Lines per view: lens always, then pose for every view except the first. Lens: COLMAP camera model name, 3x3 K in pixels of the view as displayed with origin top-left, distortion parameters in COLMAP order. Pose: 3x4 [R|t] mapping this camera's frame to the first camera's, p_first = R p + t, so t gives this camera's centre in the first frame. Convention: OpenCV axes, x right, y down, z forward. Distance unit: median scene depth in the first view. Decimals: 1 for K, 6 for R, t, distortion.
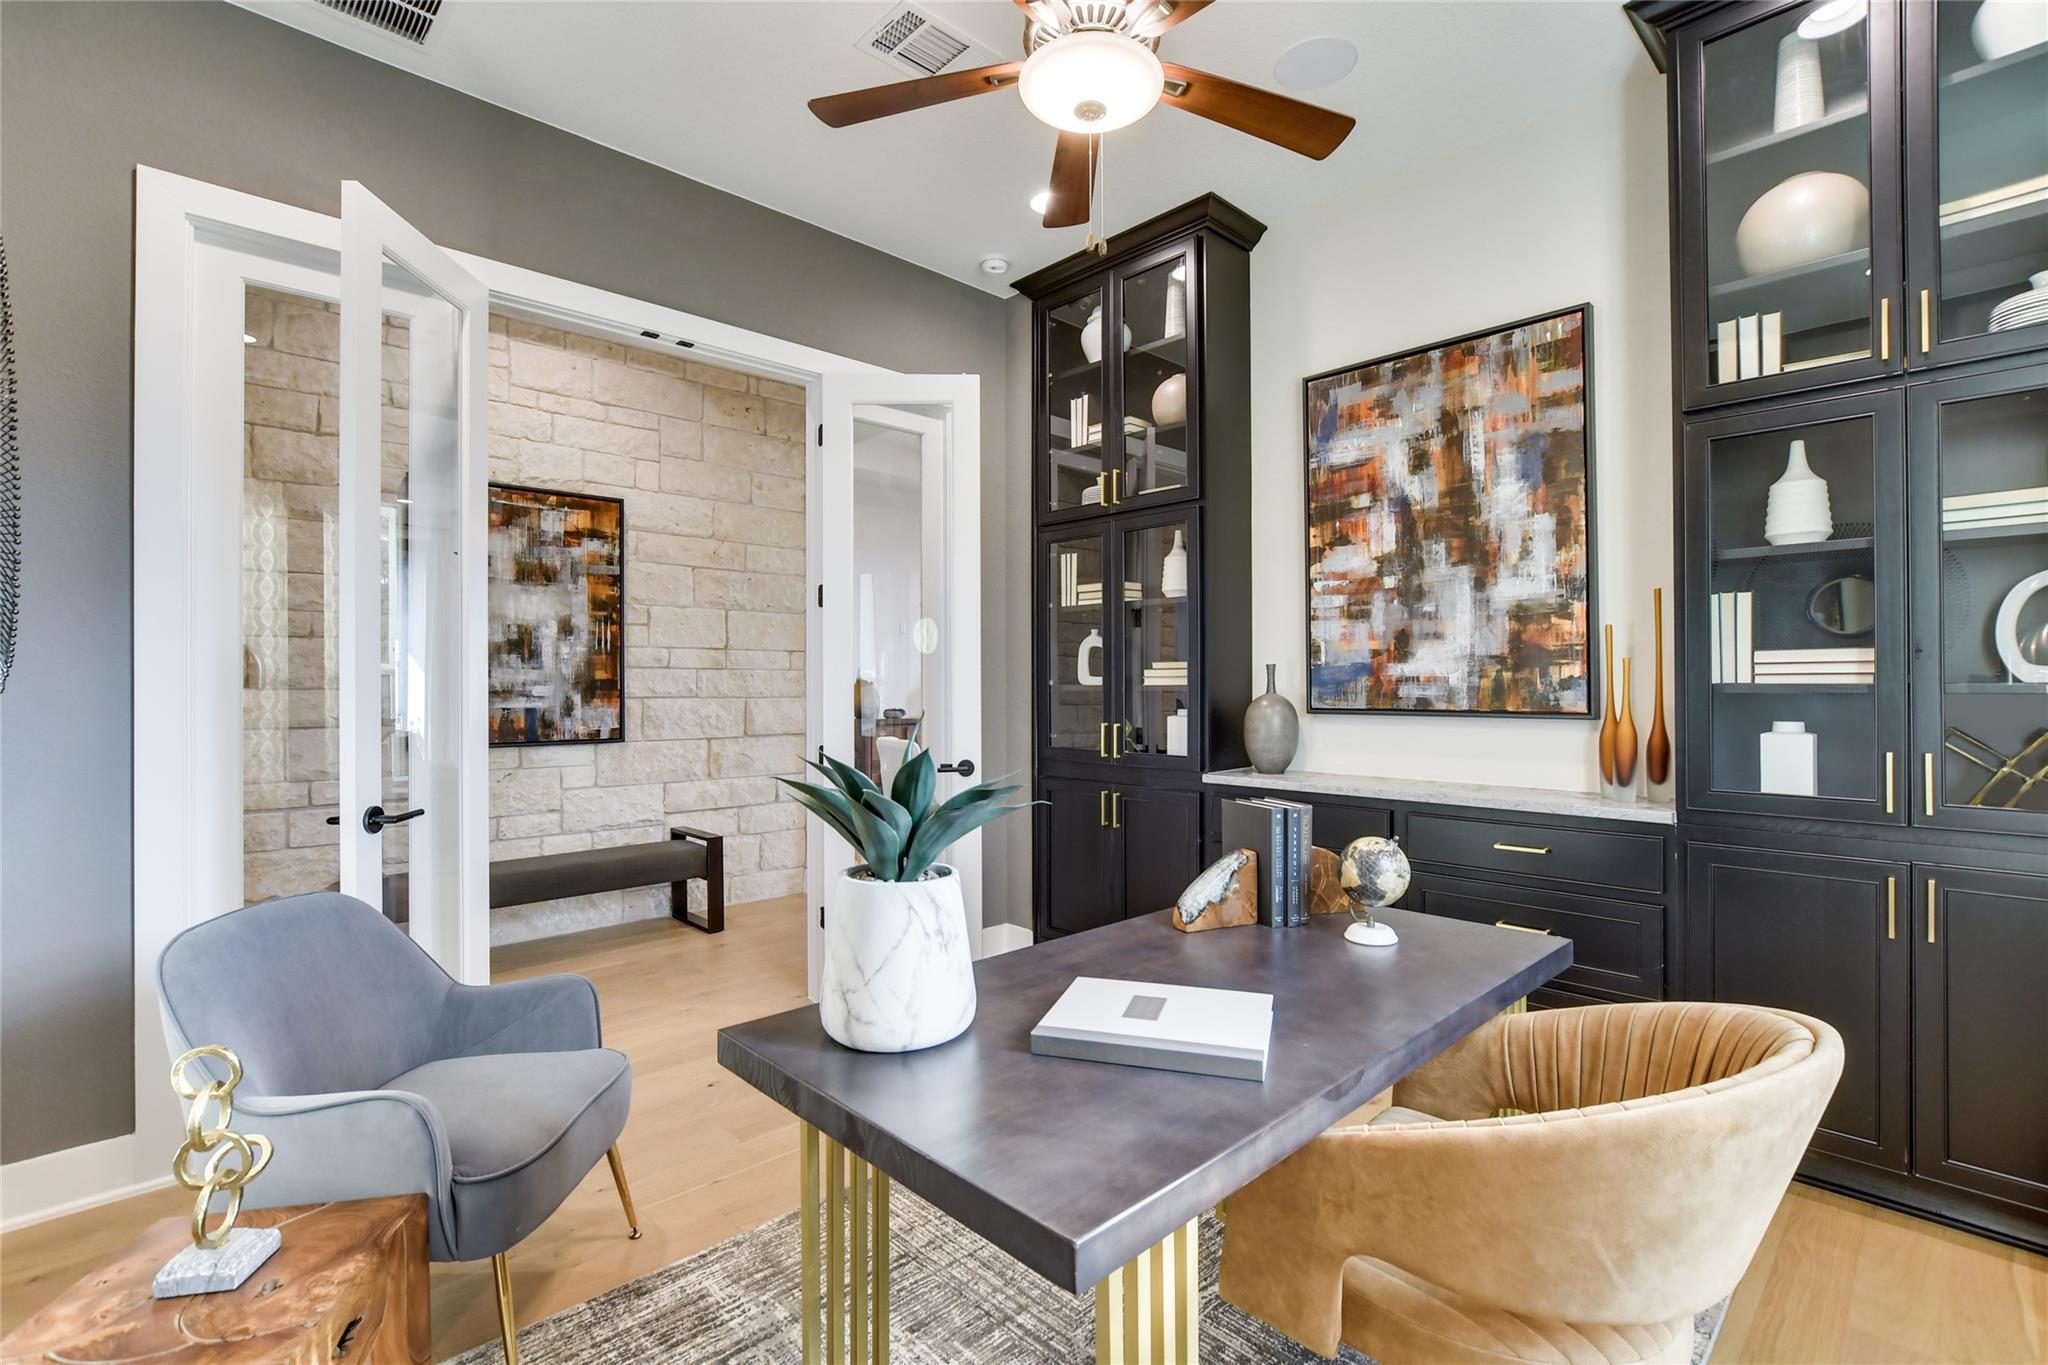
lens RADIAL K [[937.0, 0, 1024.0], [0, 937.0, 682.5], [0, 0, 1]] dist [-0.032594, 0.003957]
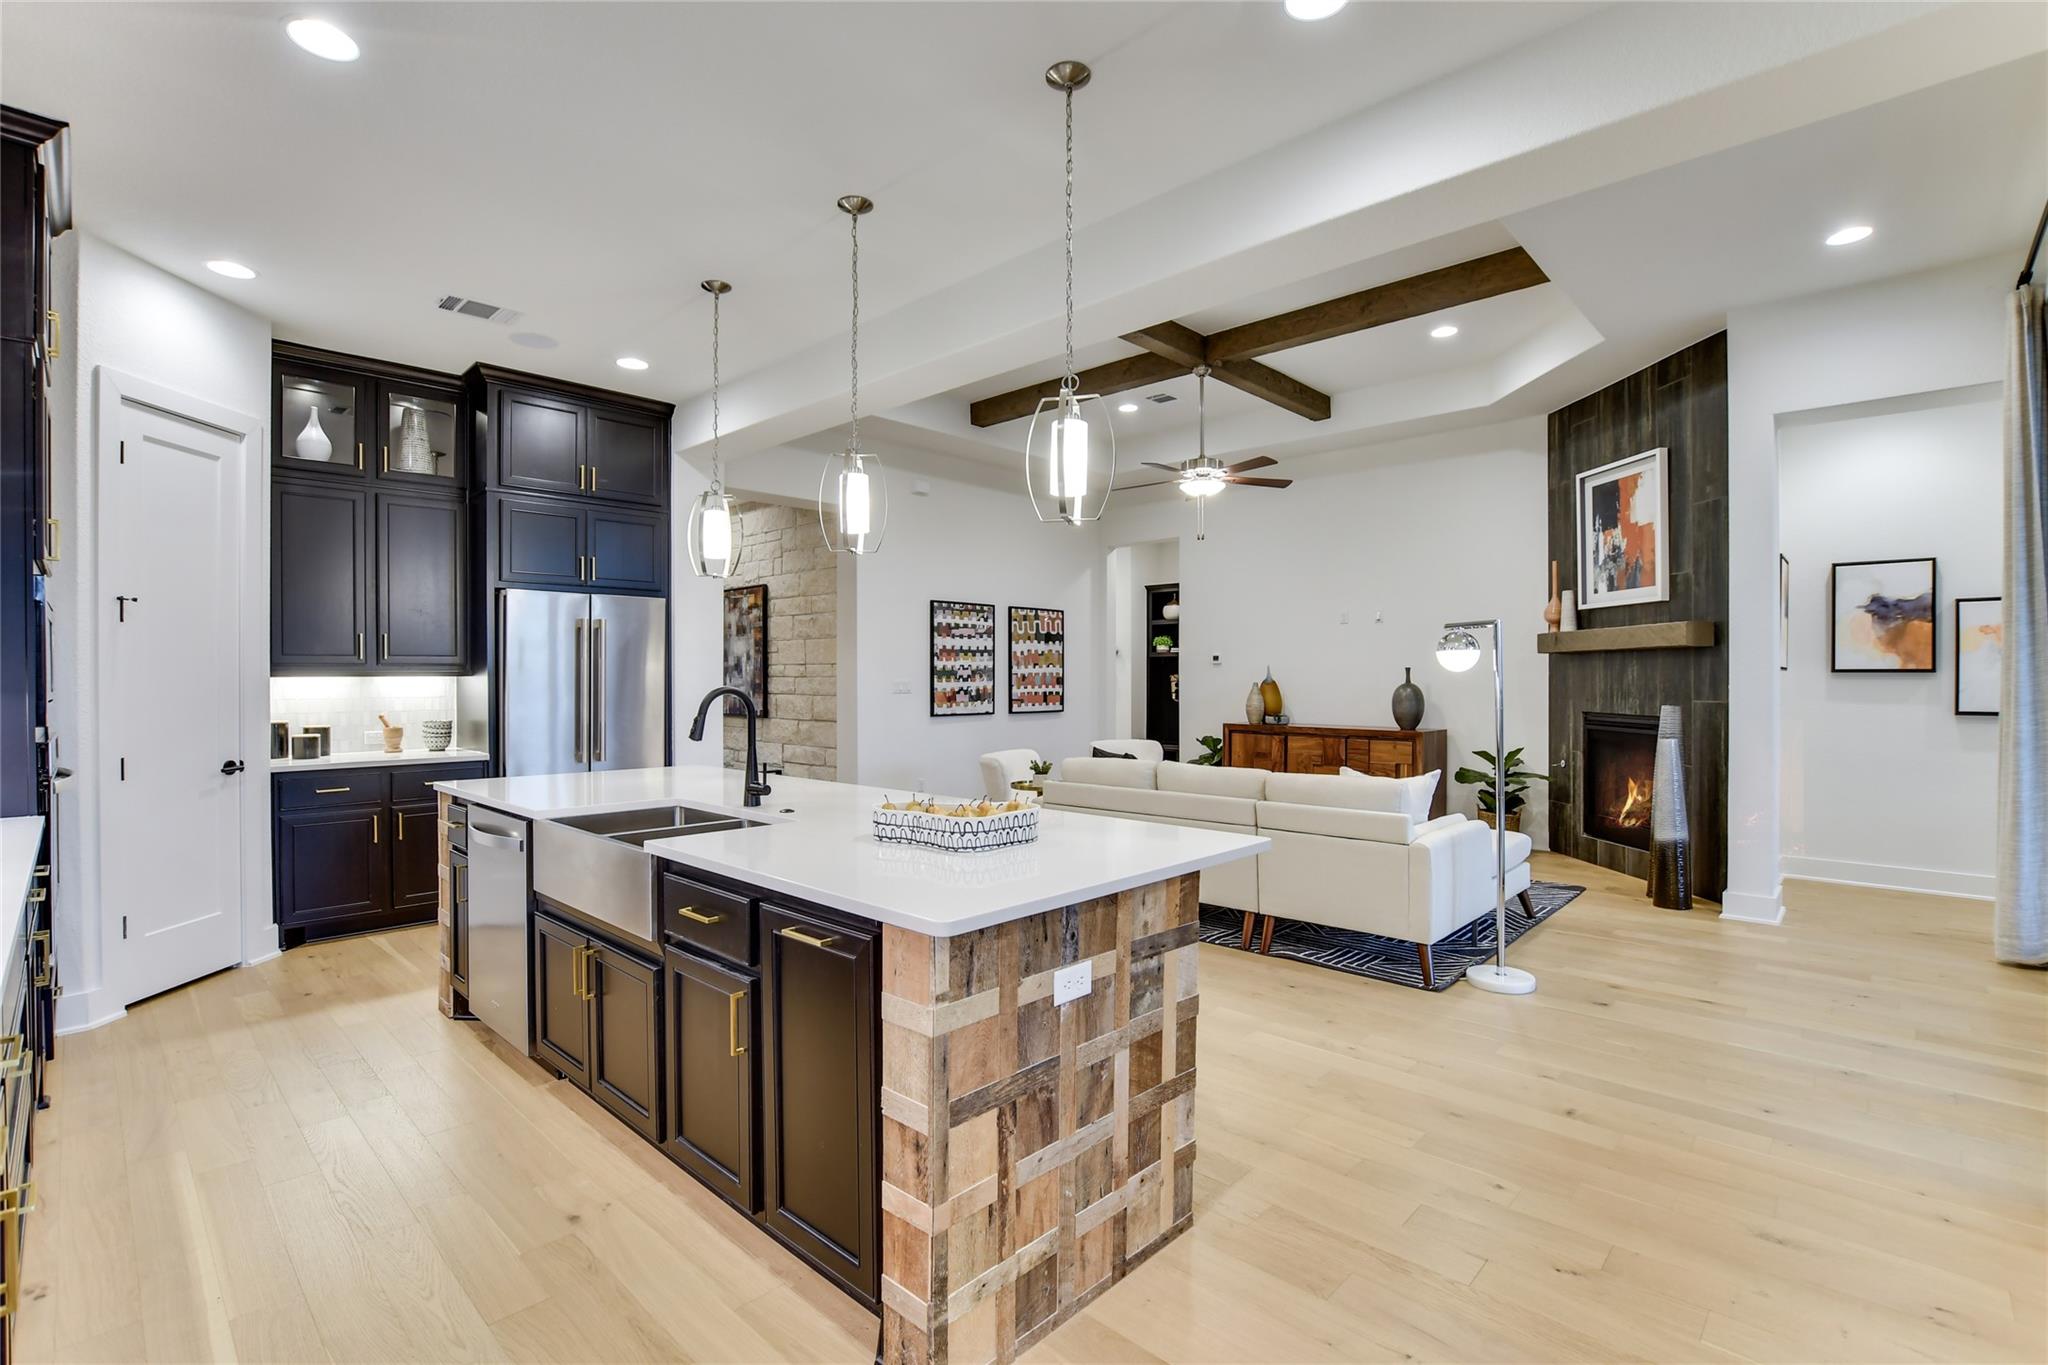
lens RADIAL K [[937.0, 0, 1024.0], [0, 937.0, 682.5], [0, 0, 1]] dist [-0.032594, 0.003957]
pose [[0.041842, 0.008097, -0.999091, 1.456883], [0.005179, 0.999952, 0.008321, -0.018219], [0.999111, -0.005522, 0.041799, 1.478579]]
